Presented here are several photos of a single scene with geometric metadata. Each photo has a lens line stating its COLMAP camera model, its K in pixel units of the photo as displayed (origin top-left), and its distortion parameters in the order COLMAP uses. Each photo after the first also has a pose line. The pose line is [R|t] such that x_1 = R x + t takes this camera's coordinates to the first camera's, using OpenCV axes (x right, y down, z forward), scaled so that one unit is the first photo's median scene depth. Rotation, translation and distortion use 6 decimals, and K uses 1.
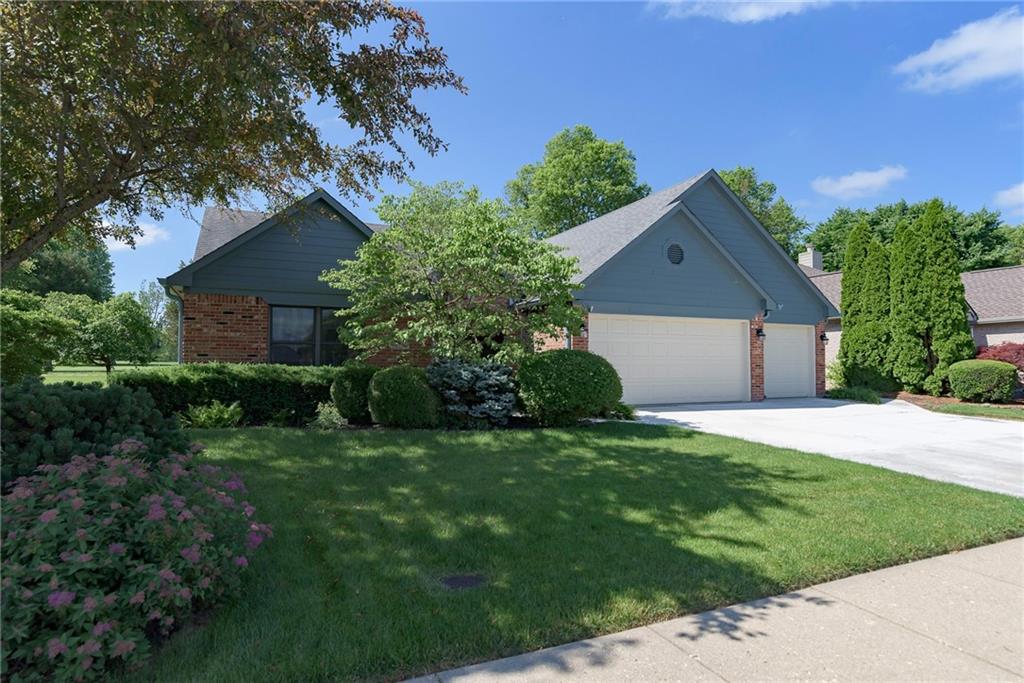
lens RADIAL K [[560.5, 0, 512.0], [0, 560.5, 341.5], [0, 0, 1]] dist [0.000424, 0.000036]
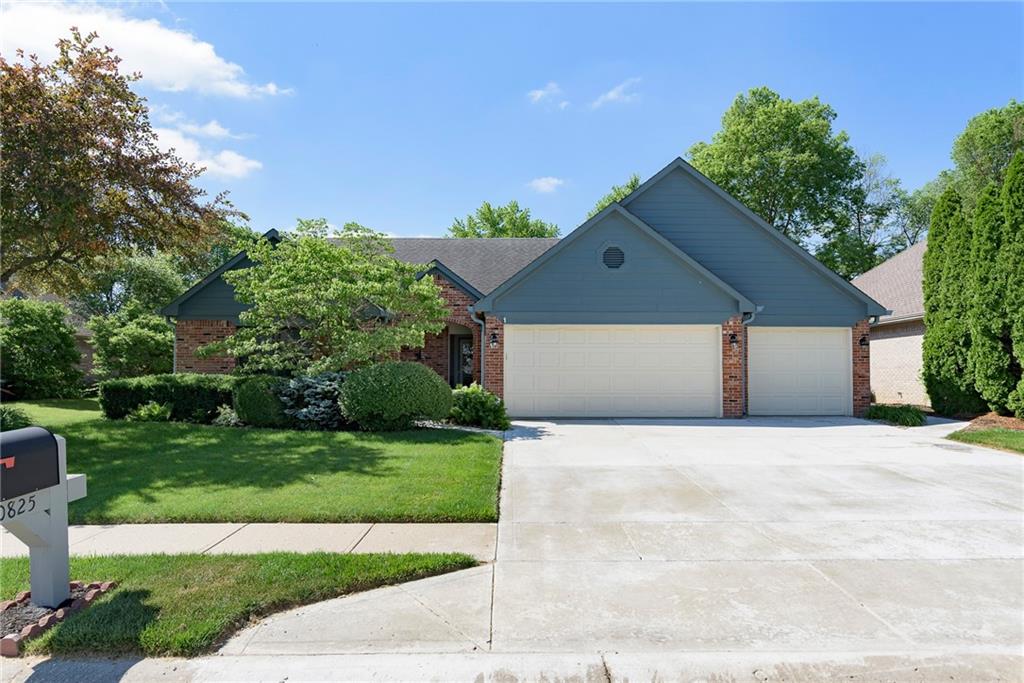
lens RADIAL K [[633.9, 0, 512.0], [0, 633.9, 341.5], [0, 0, 1]] dist [-0.000374, -0.000377]
pose [[0.918095, -0.018626, -0.395922, 0.468576], [0.015301, 0.999816, -0.011557, -0.004958], [0.396065, 0.004552, 0.918211, -0.033844]]
